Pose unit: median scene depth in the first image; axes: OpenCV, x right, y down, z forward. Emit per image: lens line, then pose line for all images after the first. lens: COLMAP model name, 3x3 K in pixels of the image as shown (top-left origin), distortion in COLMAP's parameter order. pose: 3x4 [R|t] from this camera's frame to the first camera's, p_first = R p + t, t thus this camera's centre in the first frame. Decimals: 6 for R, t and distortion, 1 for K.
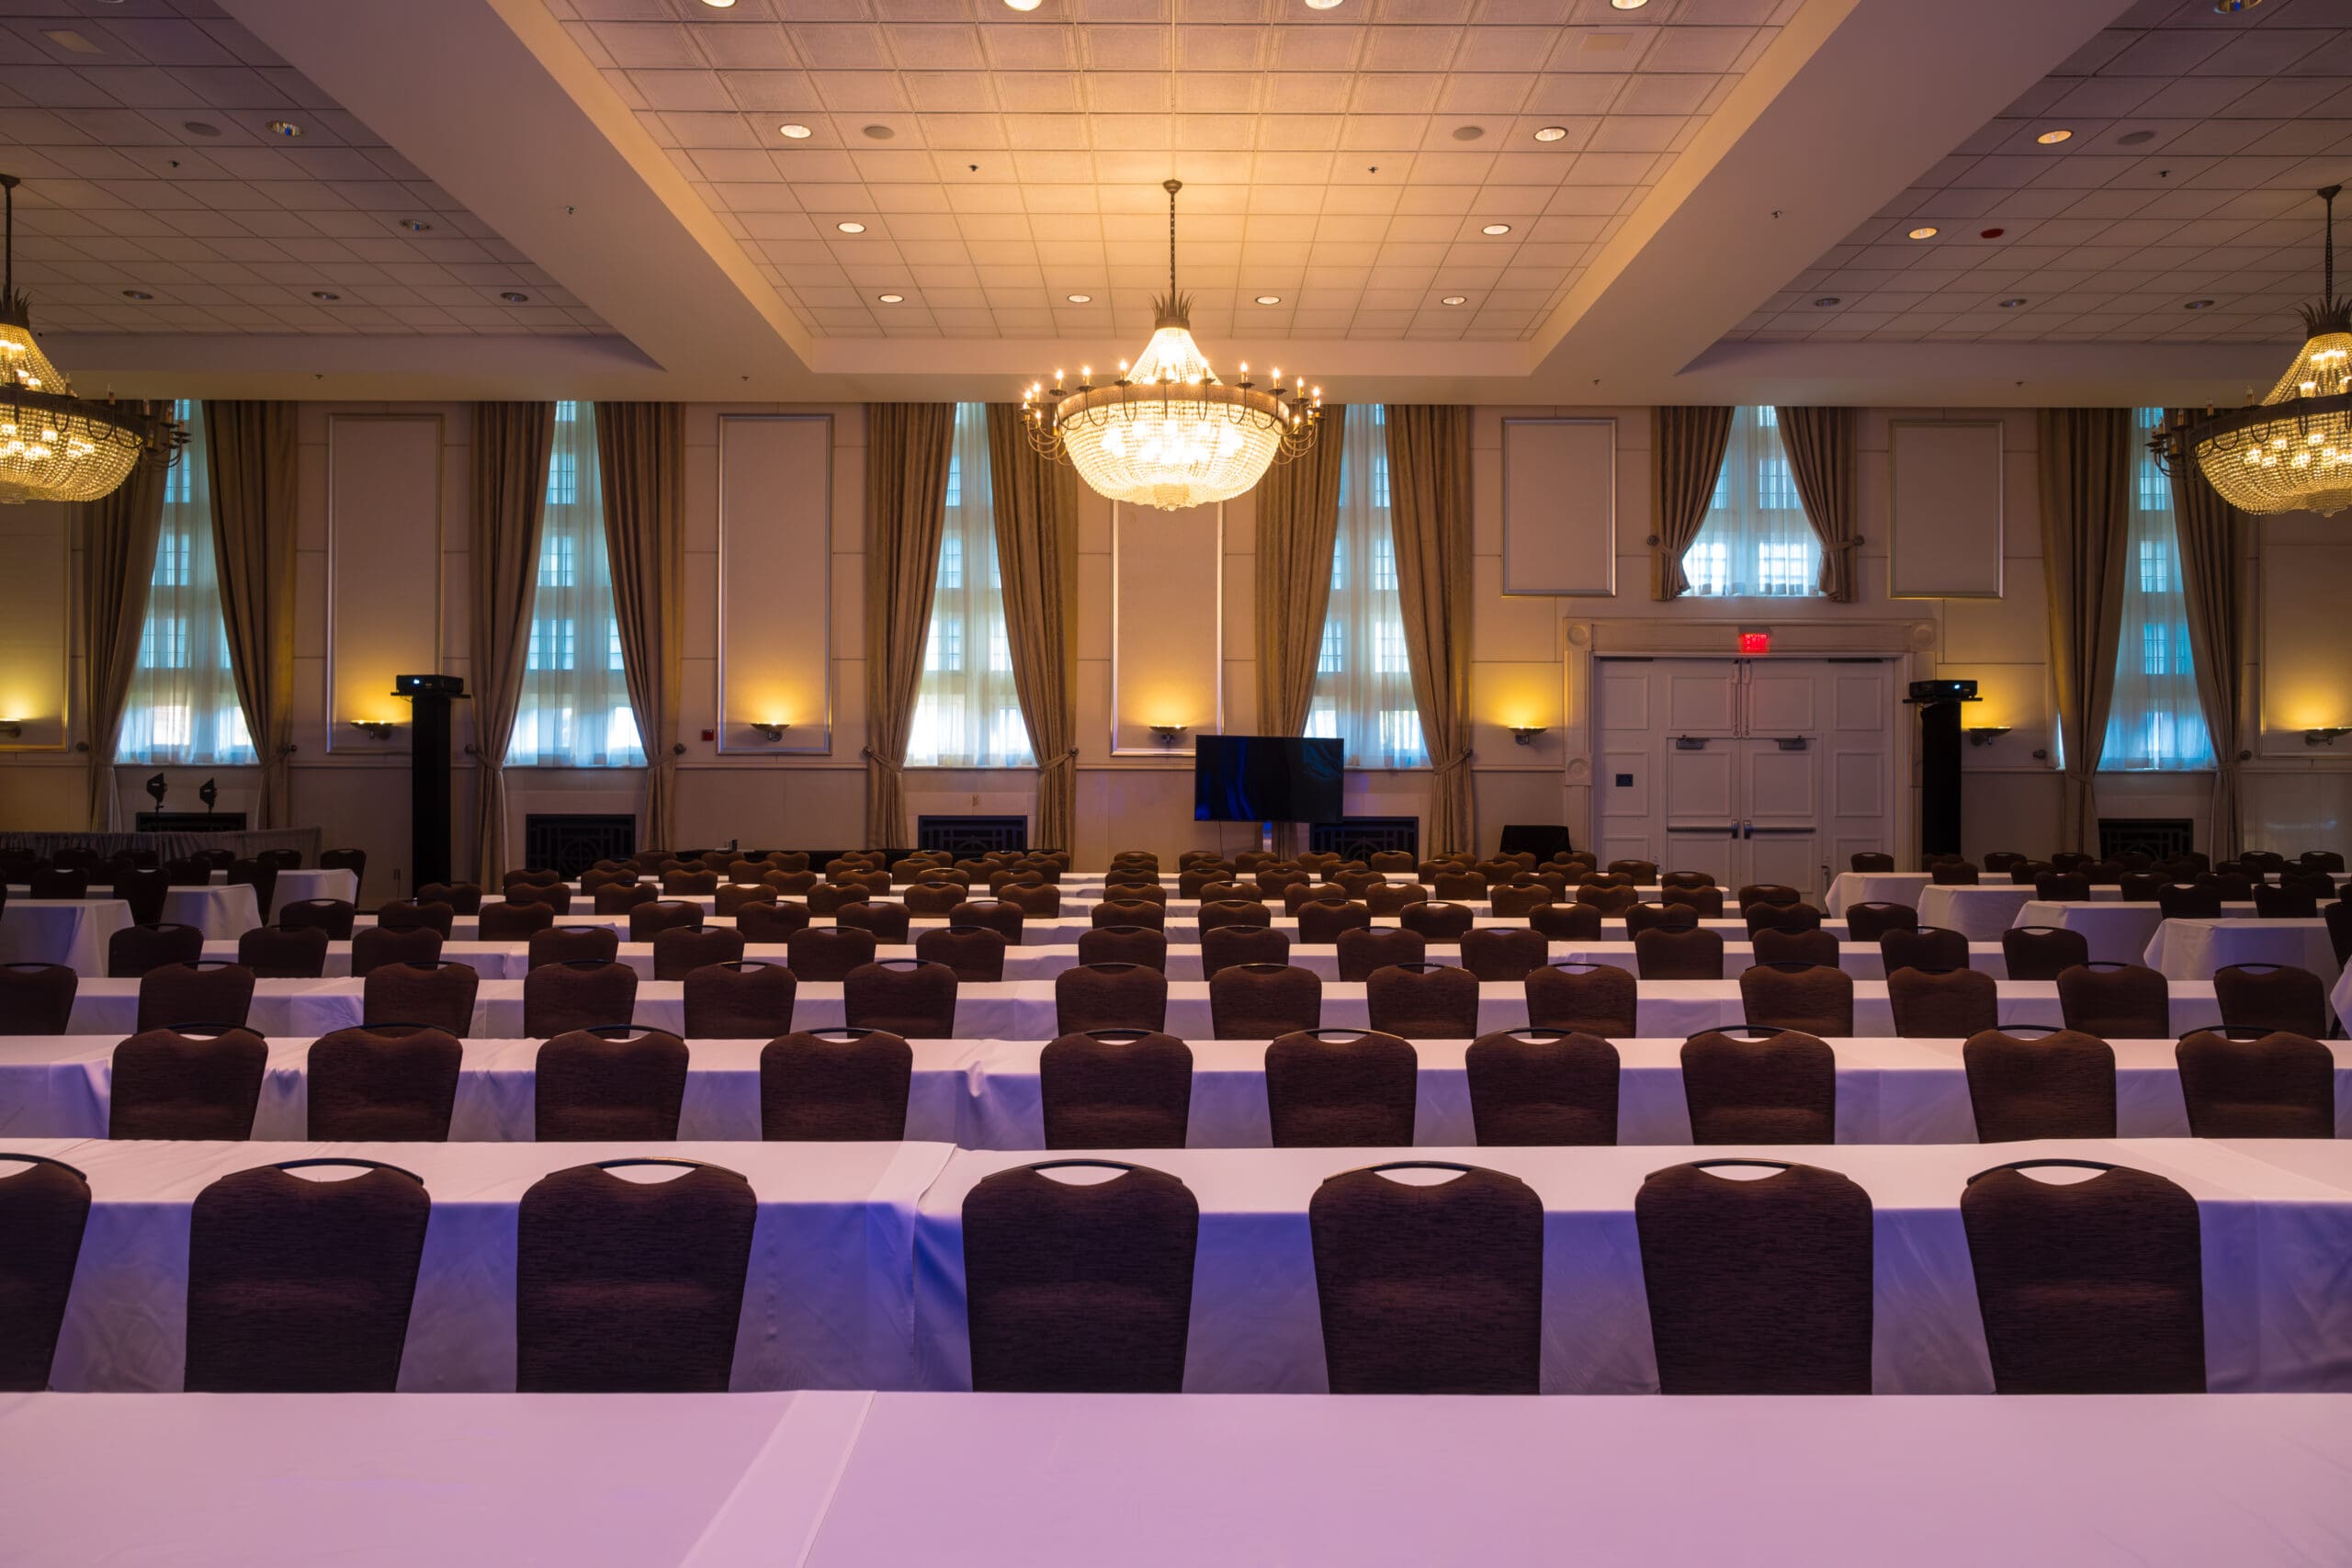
lens RADIAL K [[1439.9, 0, 1170.4], [0, 1439.9, 779.0], [0, 0, 1]] dist [-0.016668, 0.005137]
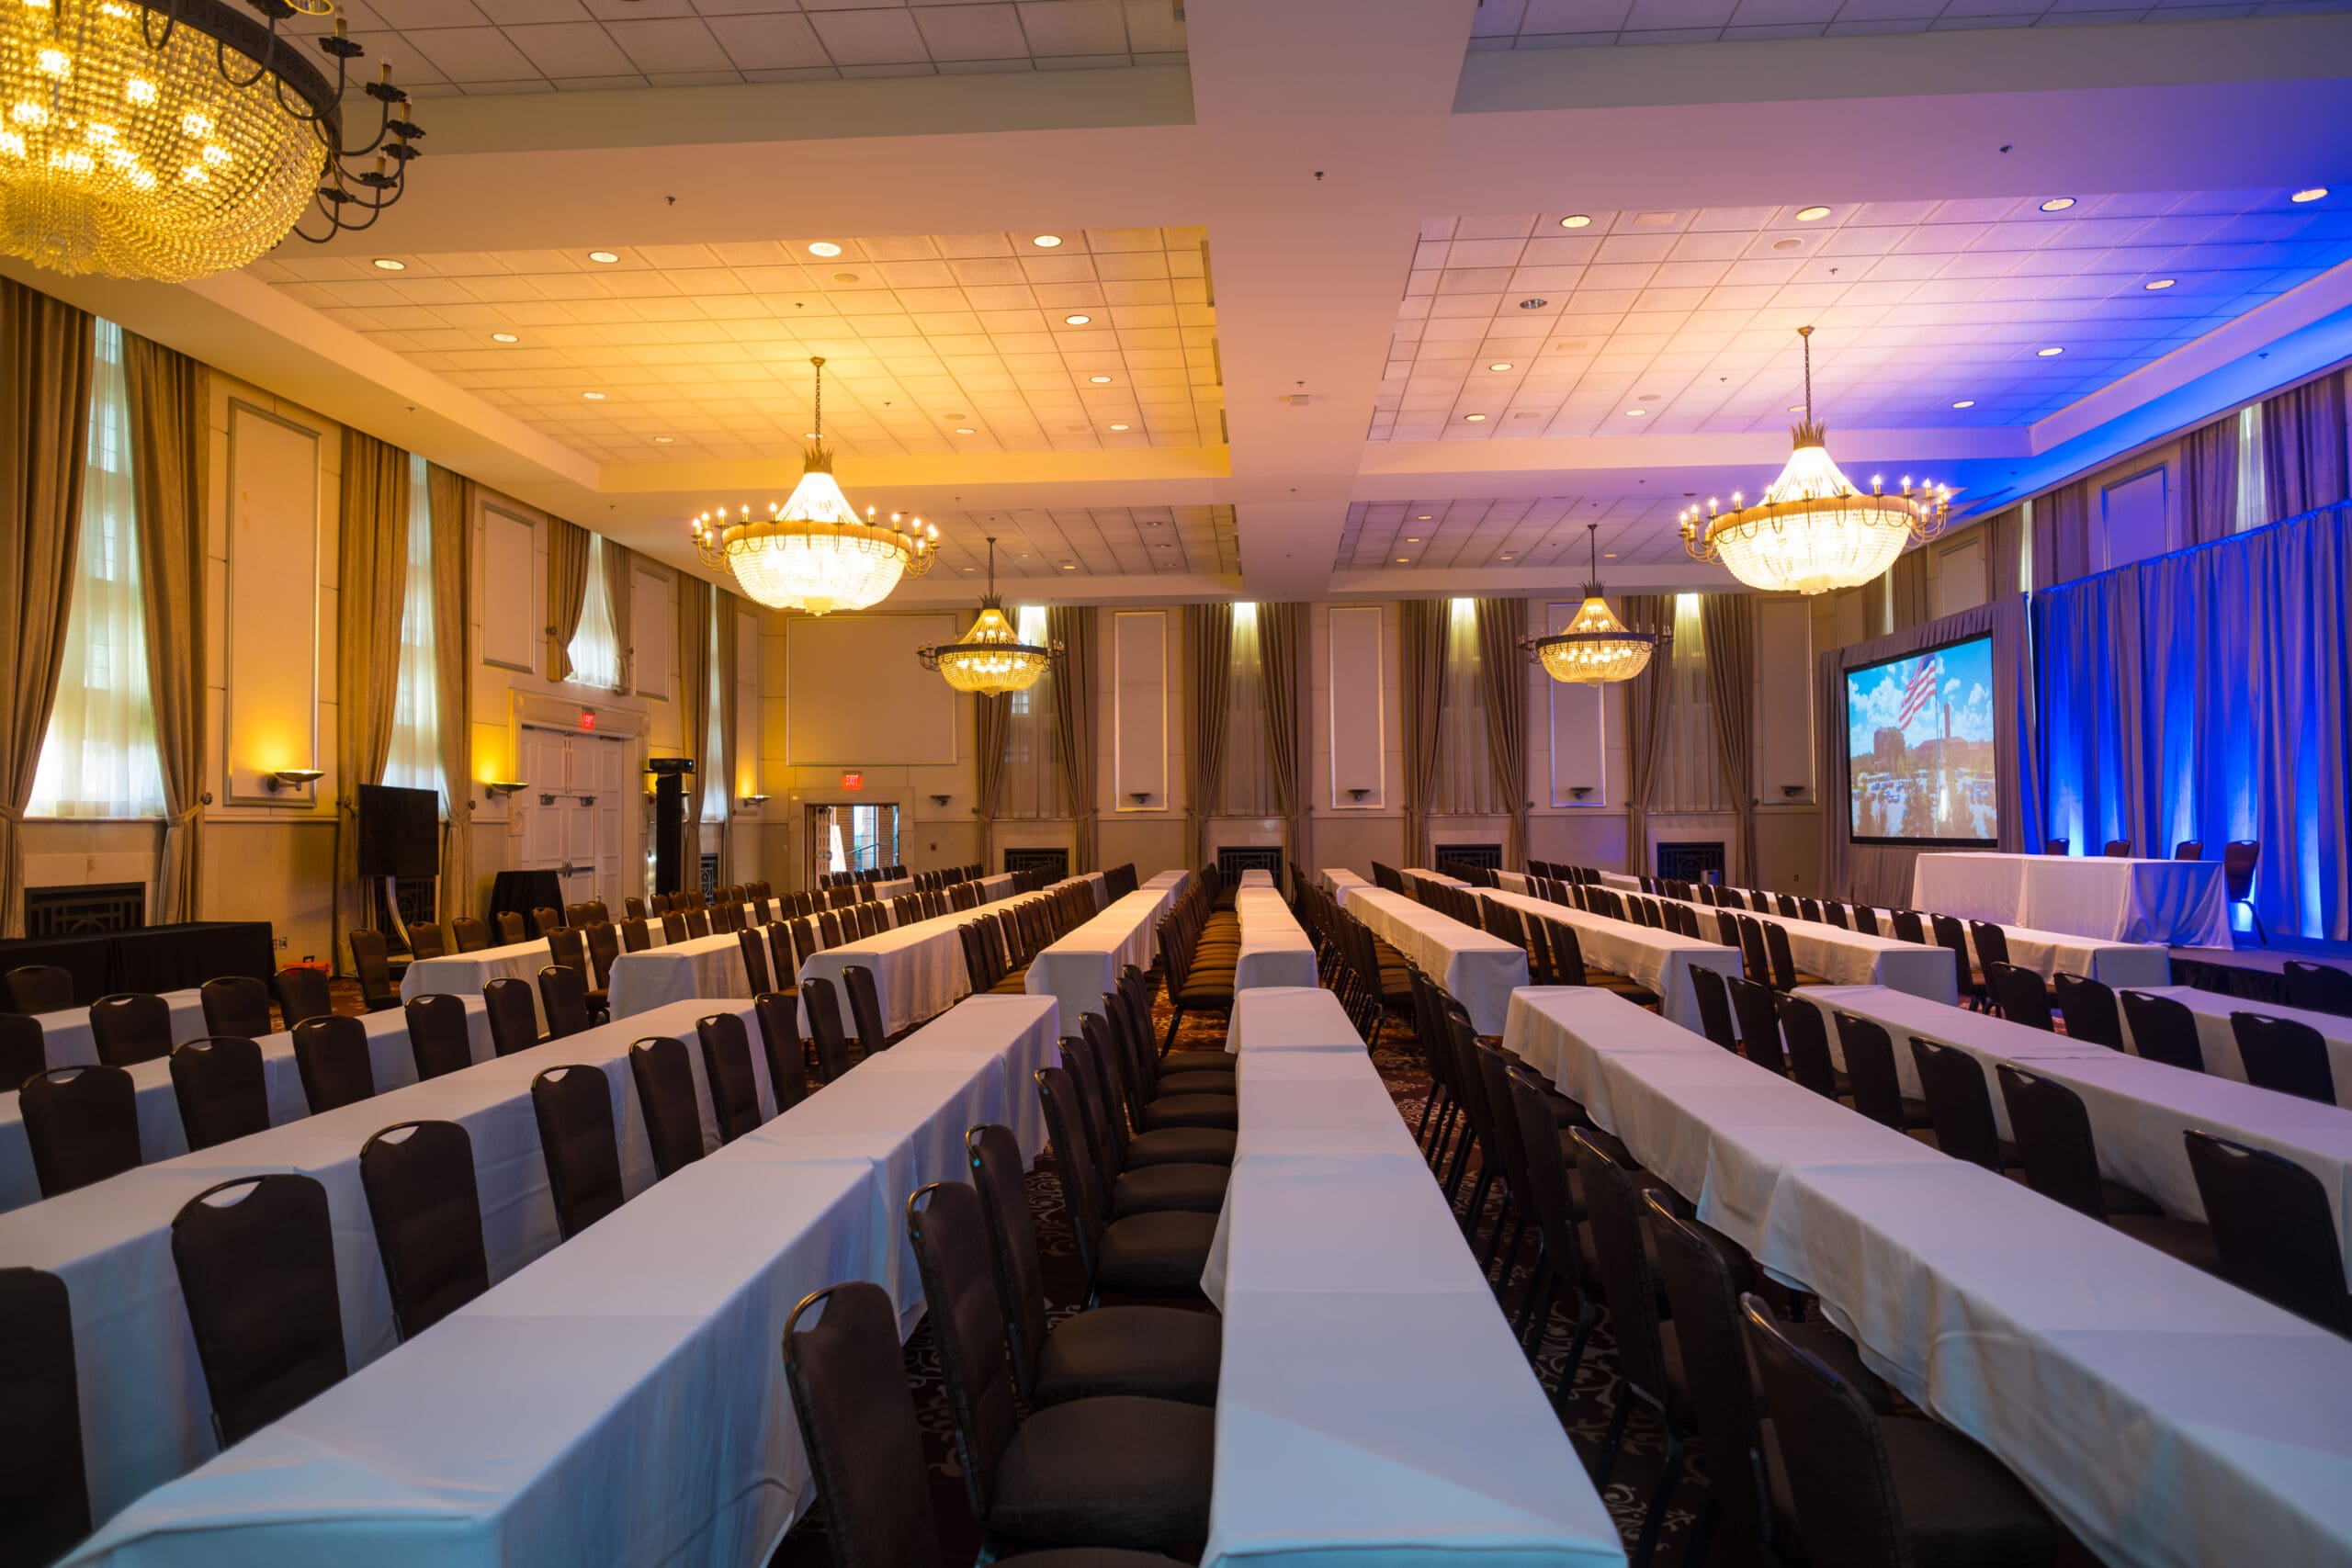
lens RADIAL K [[1439.9, 0, 1157.4], [0, 1439.9, 756.7], [0, 0, 1]] dist [-0.016668, 0.005137]
pose [[0.066972, 0.045339, 0.996724, -0.825339], [0.002241, 0.998958, -0.045591, -0.005062], [-0.997752, 0.005287, 0.066801, 0.419228]]
